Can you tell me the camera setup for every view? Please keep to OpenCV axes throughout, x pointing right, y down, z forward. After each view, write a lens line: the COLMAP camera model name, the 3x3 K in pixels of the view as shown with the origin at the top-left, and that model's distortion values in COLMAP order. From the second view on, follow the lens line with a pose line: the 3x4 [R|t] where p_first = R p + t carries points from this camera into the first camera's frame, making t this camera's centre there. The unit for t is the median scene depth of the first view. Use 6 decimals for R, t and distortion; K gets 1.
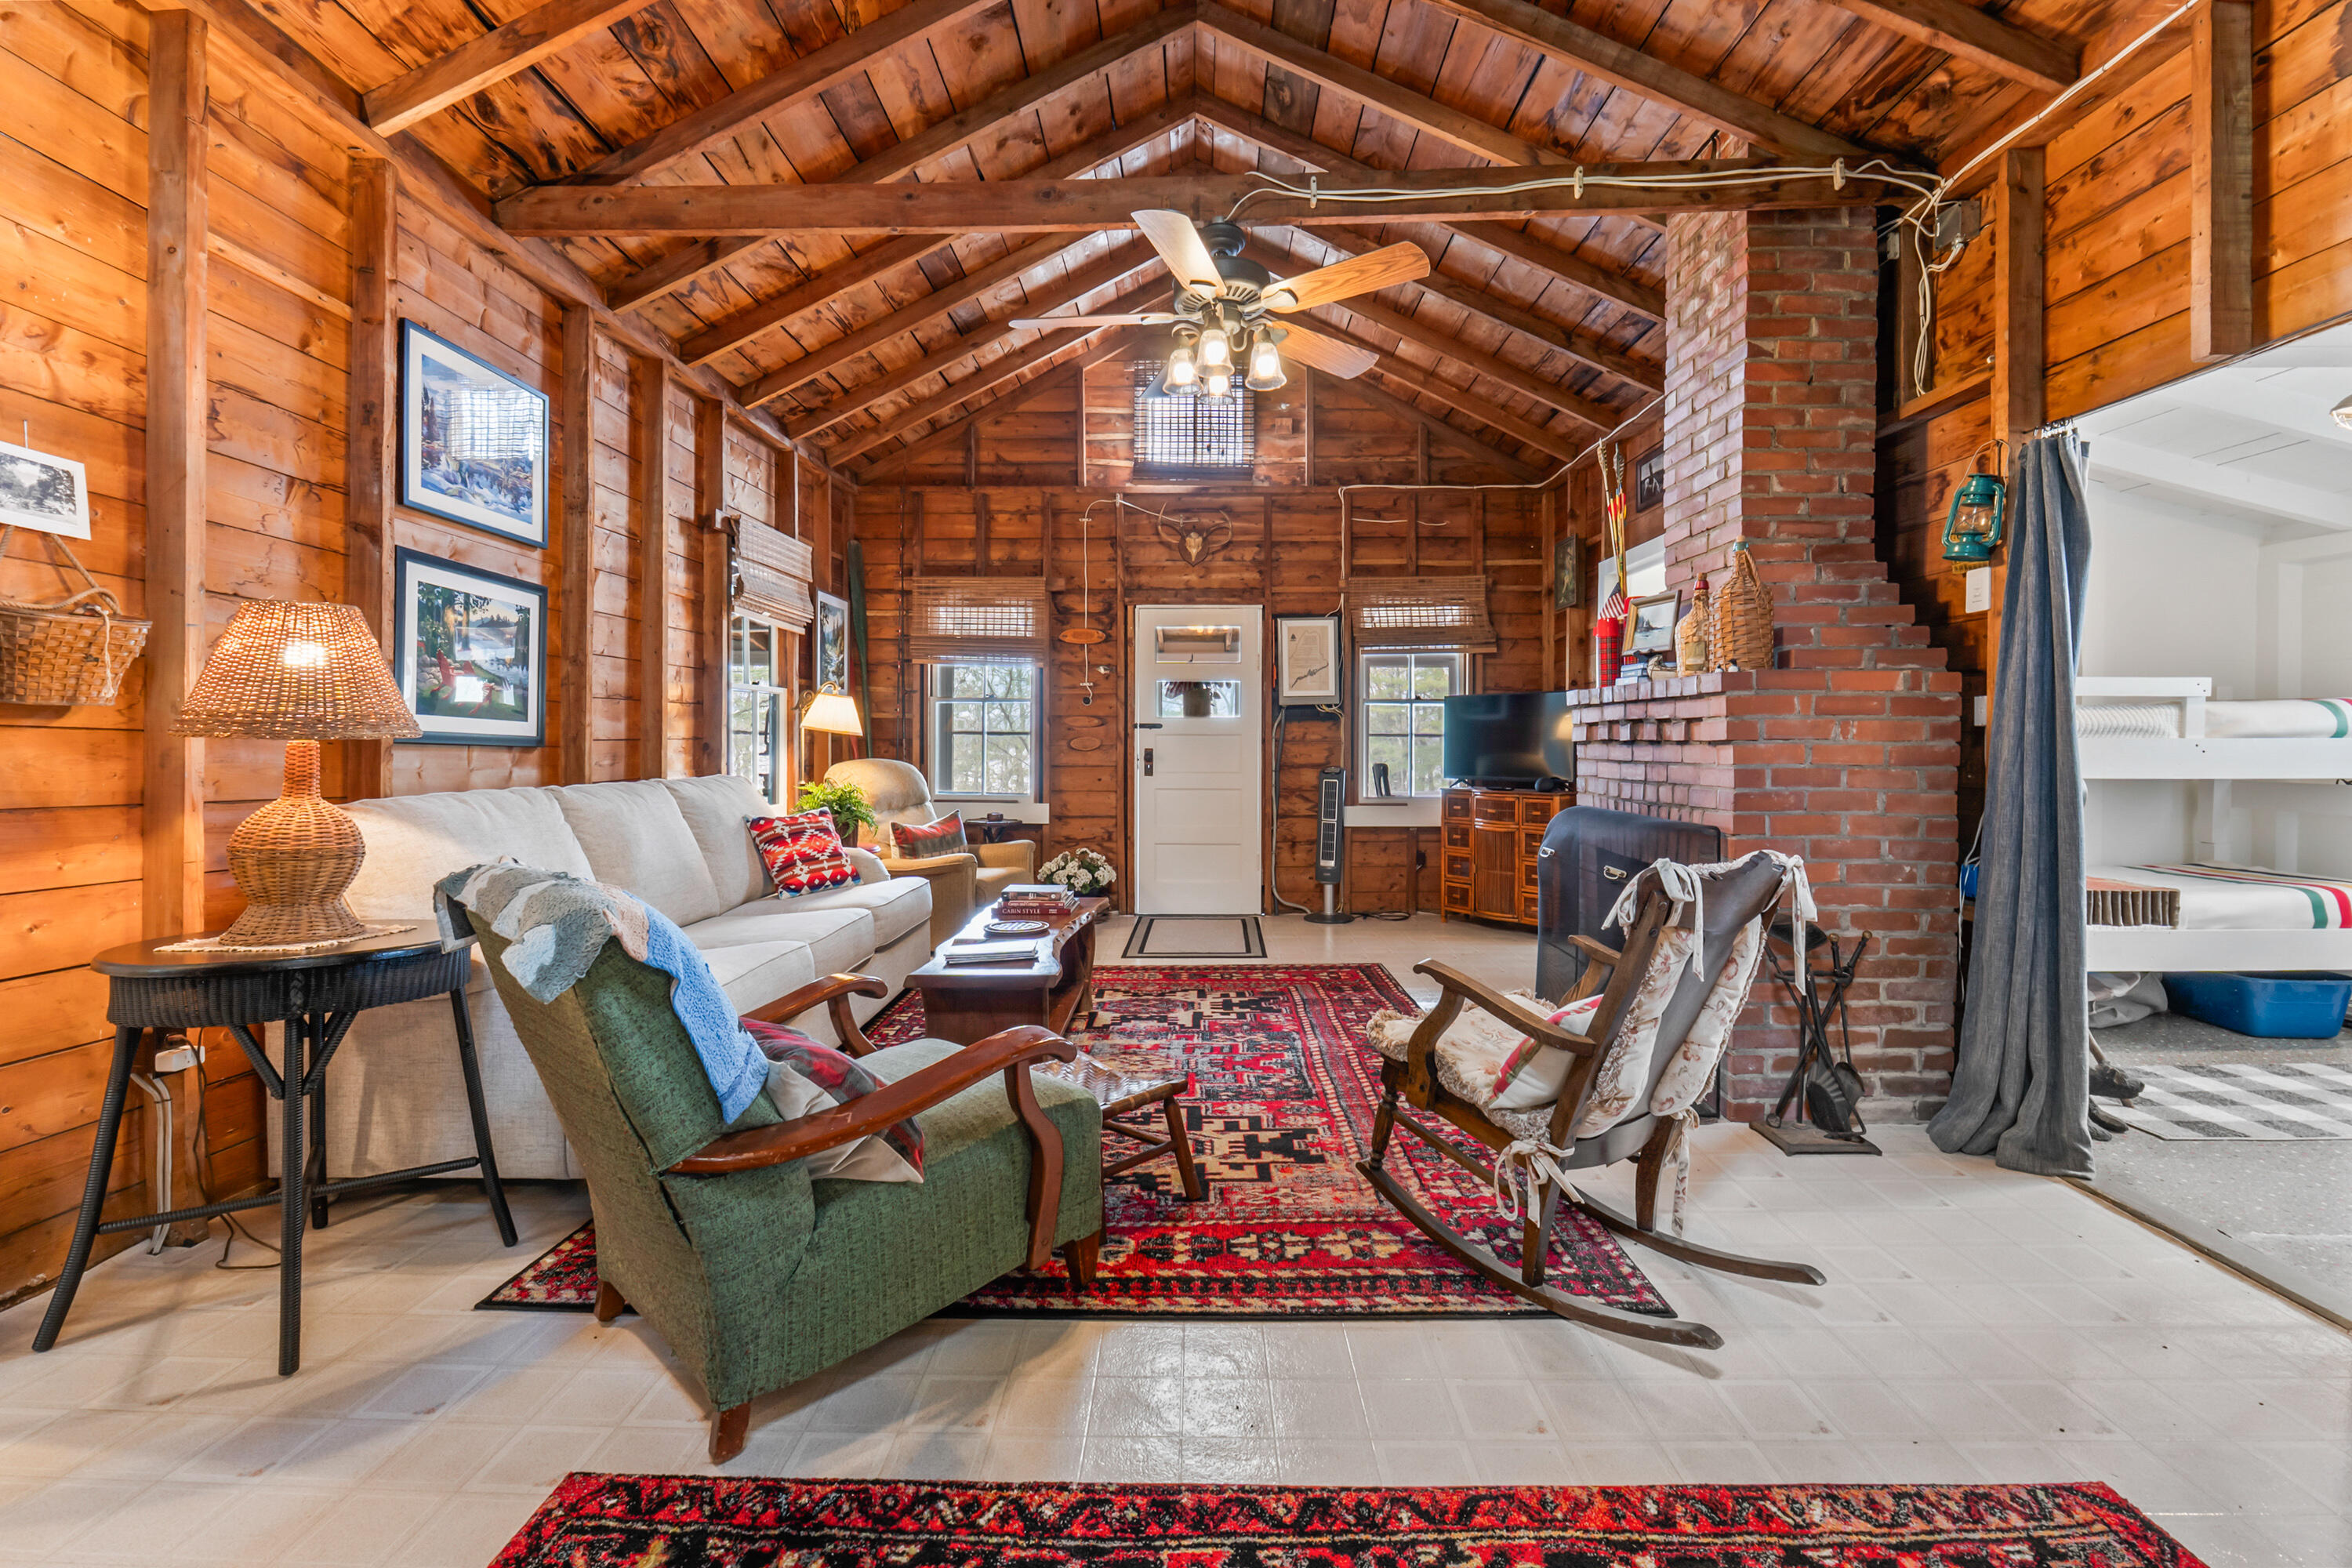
lens RADIAL K [[999.4, 0, 1183.5], [0, 999.4, 765.9], [0, 0, 1]] dist [-0.008857, -0.001437]
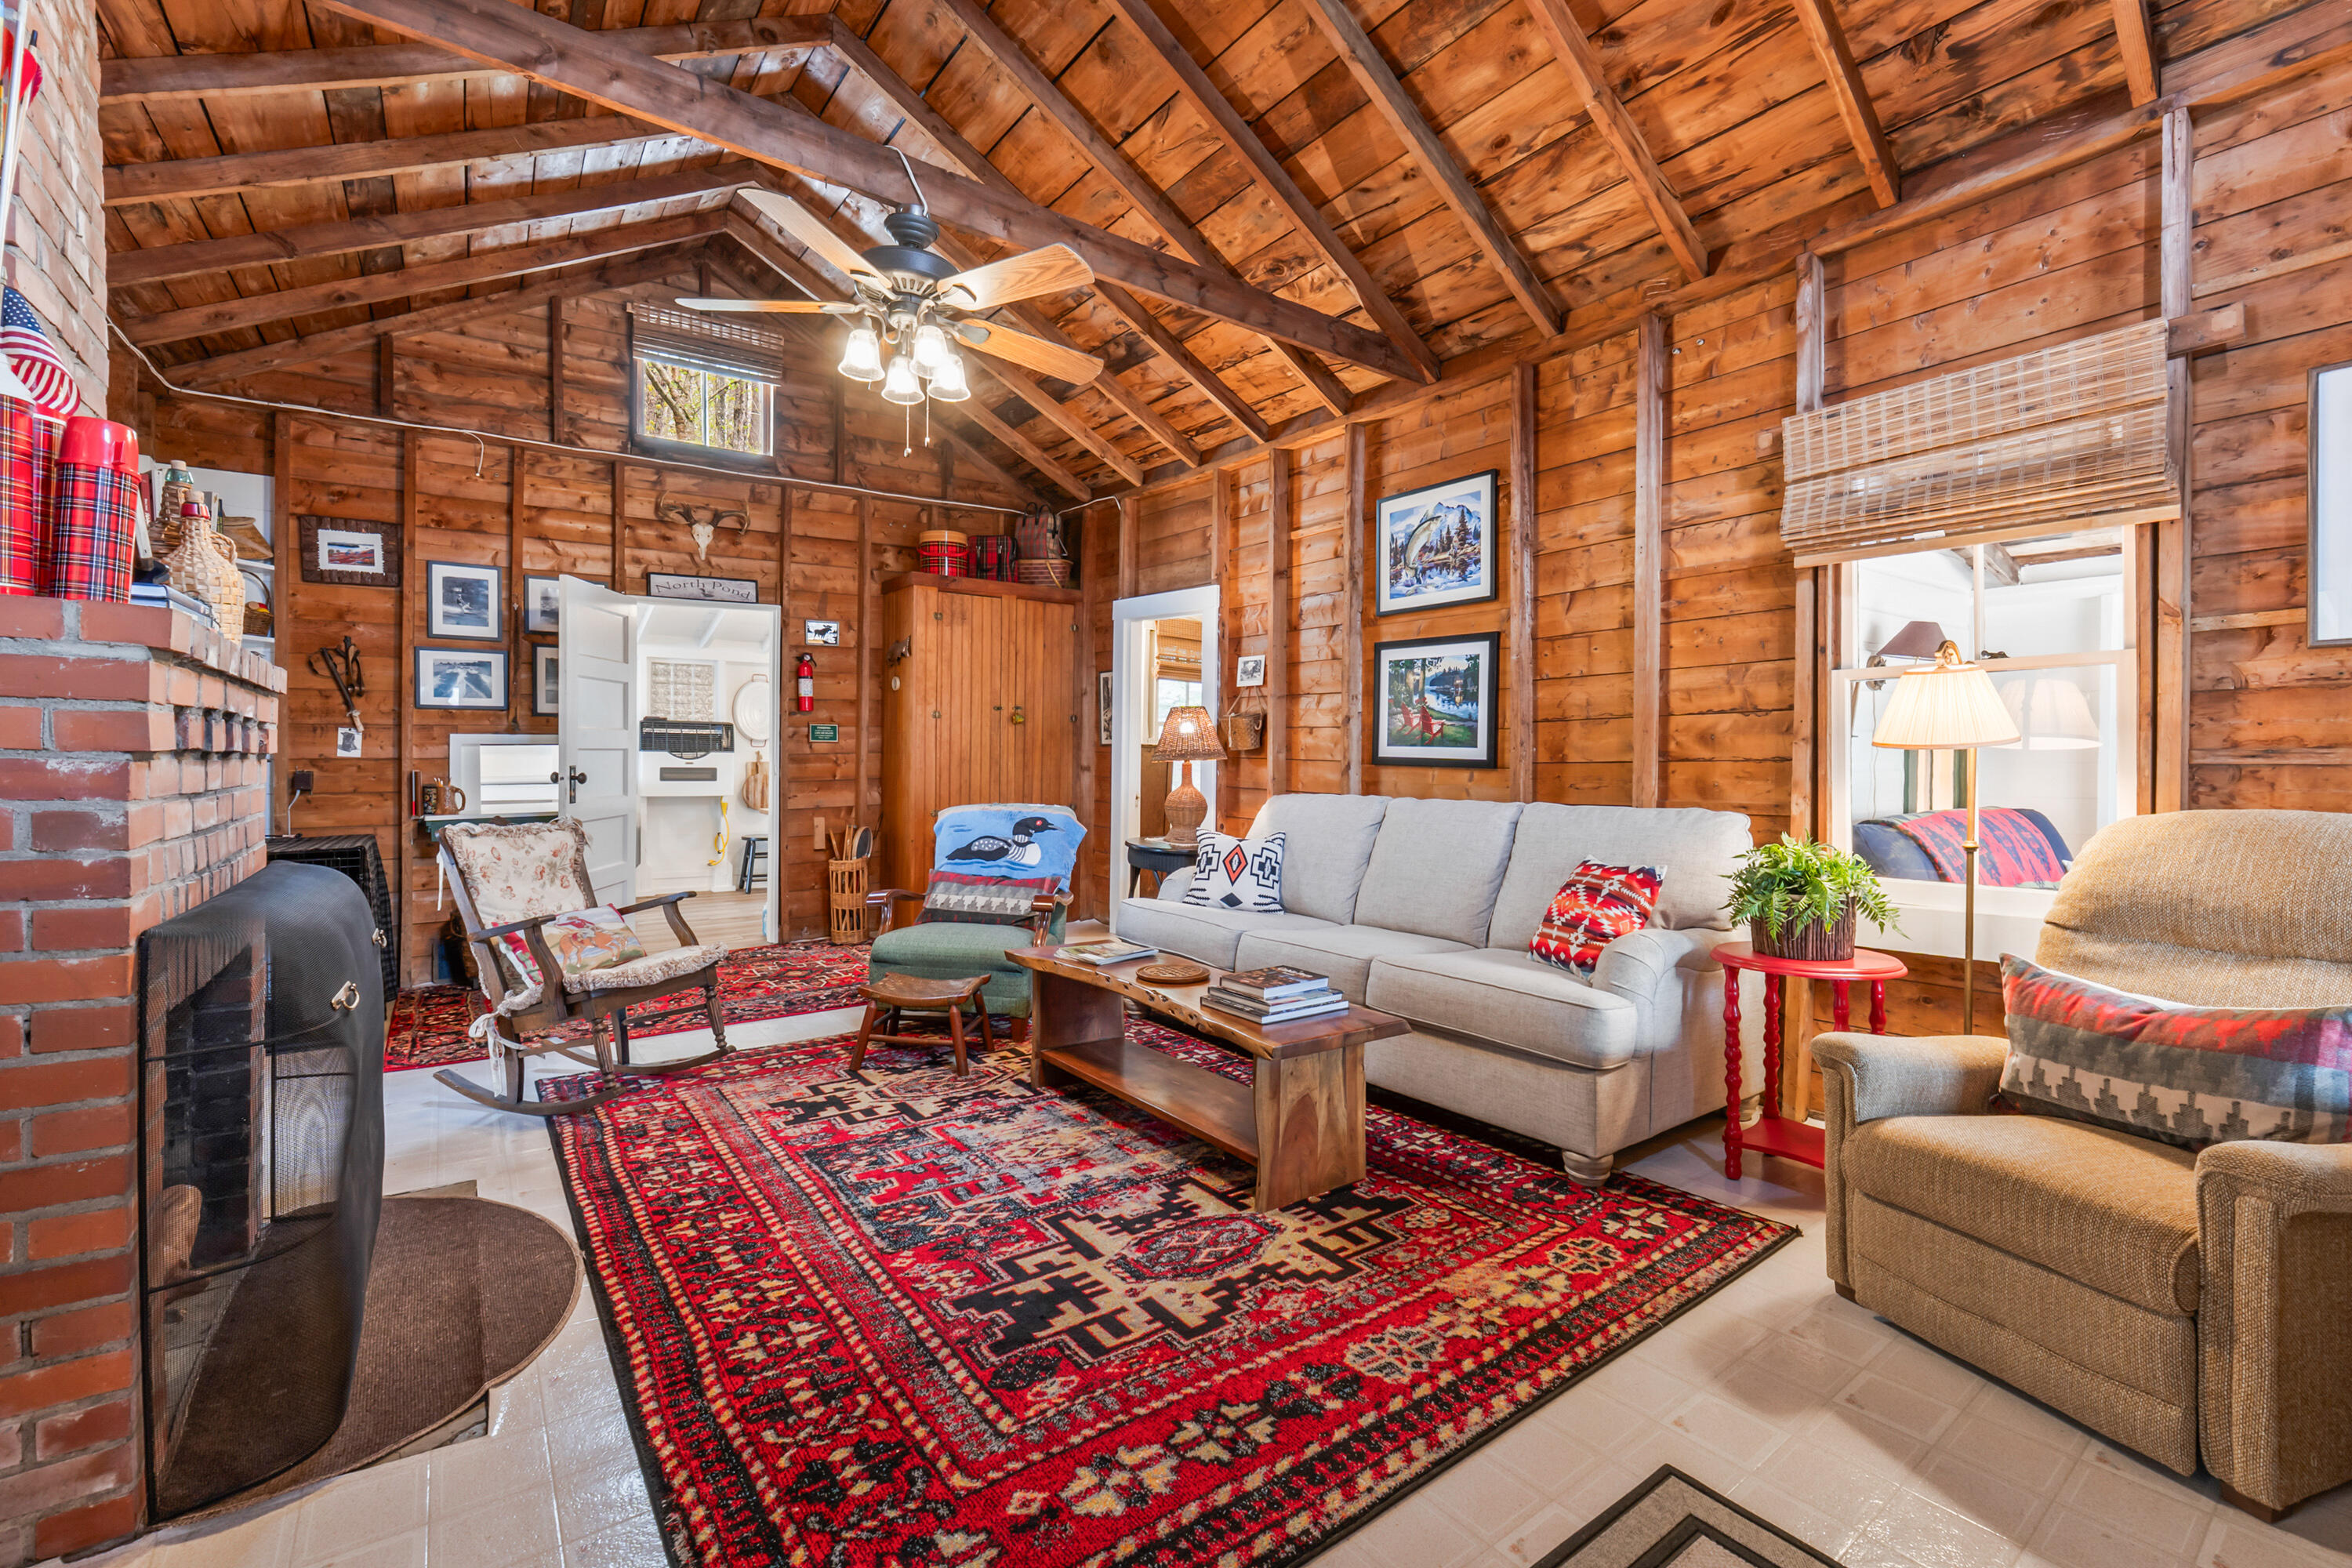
lens RADIAL K [[999.4, 0, 1184.7], [0, 999.4, 751.7], [0, 0, 1]] dist [-0.008857, -0.001437]
pose [[-0.795676, -0.011926, -0.605605, 0.207483], [-0.019673, 0.999787, 0.006159, -0.021657], [0.605403, 0.016815, -0.795742, 0.981371]]
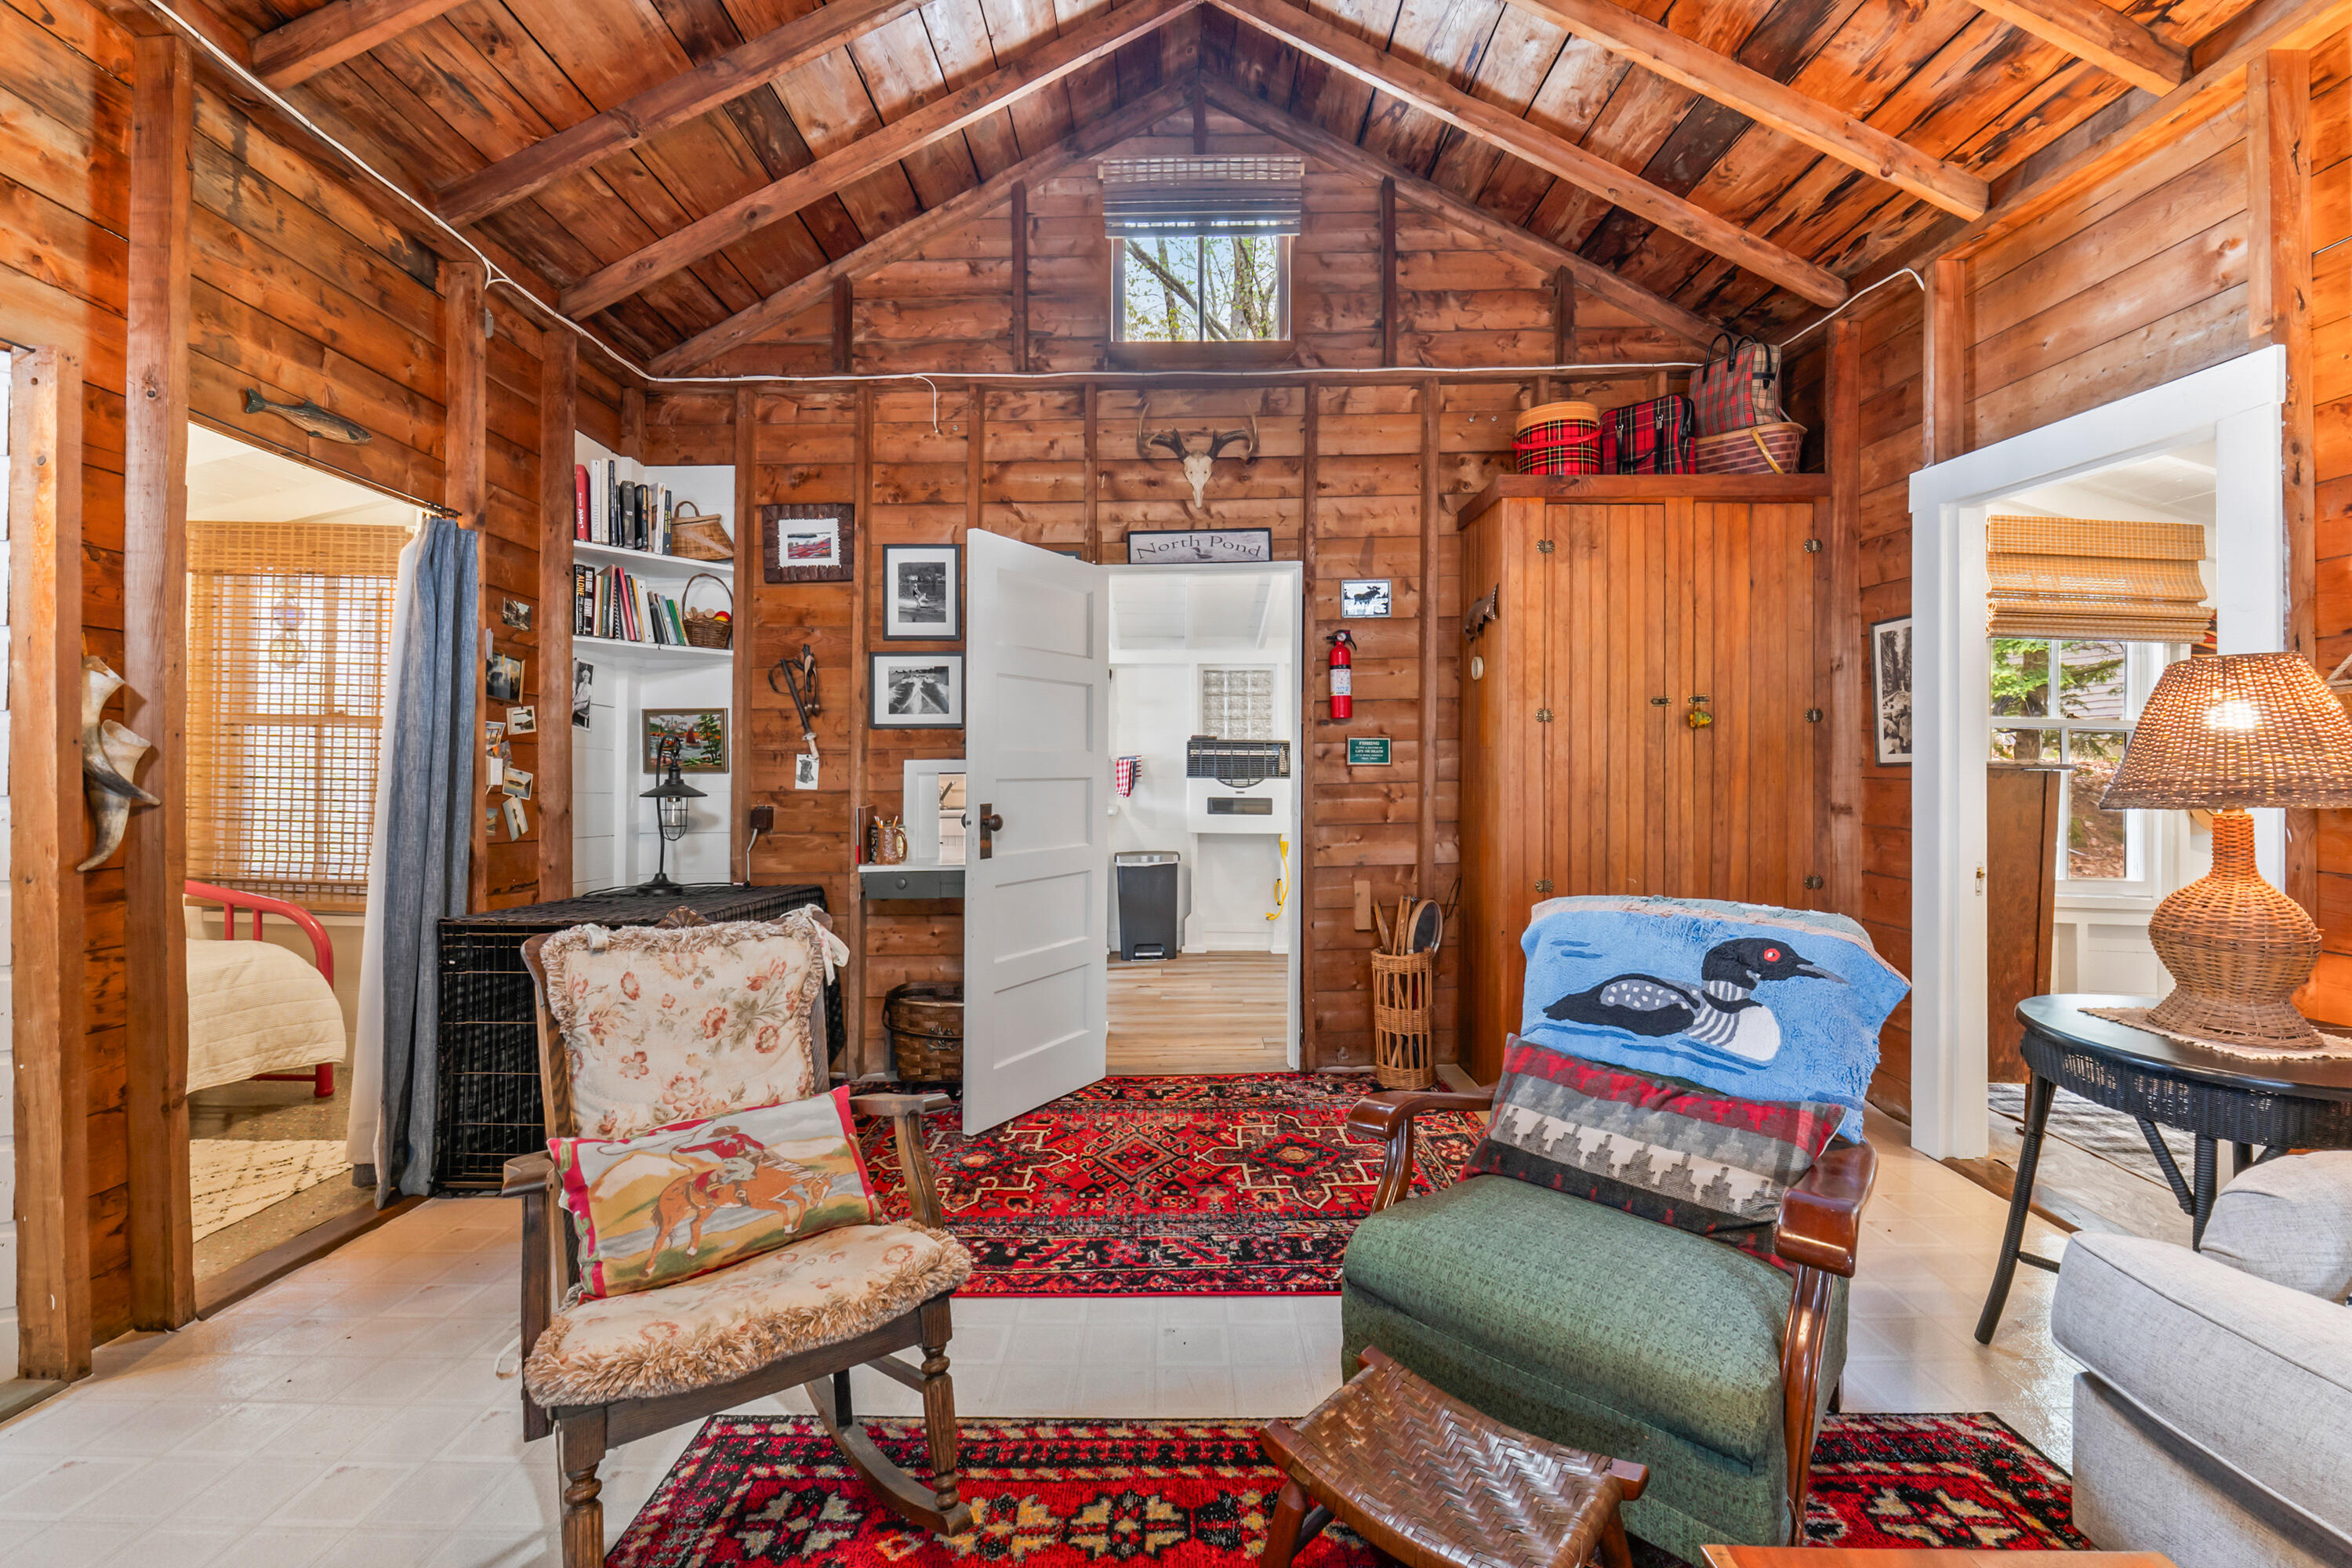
lens RADIAL K [[999.4, 0, 1176.4], [0, 999.4, 768.7], [0, 0, 1]] dist [-0.008857, -0.001437]
pose [[-0.999822, -0.006375, -0.017747, 0.024919], [-0.006582, 0.999911, 0.011612, -0.022376], [0.017671, 0.011727, -0.999775, 0.612315]]
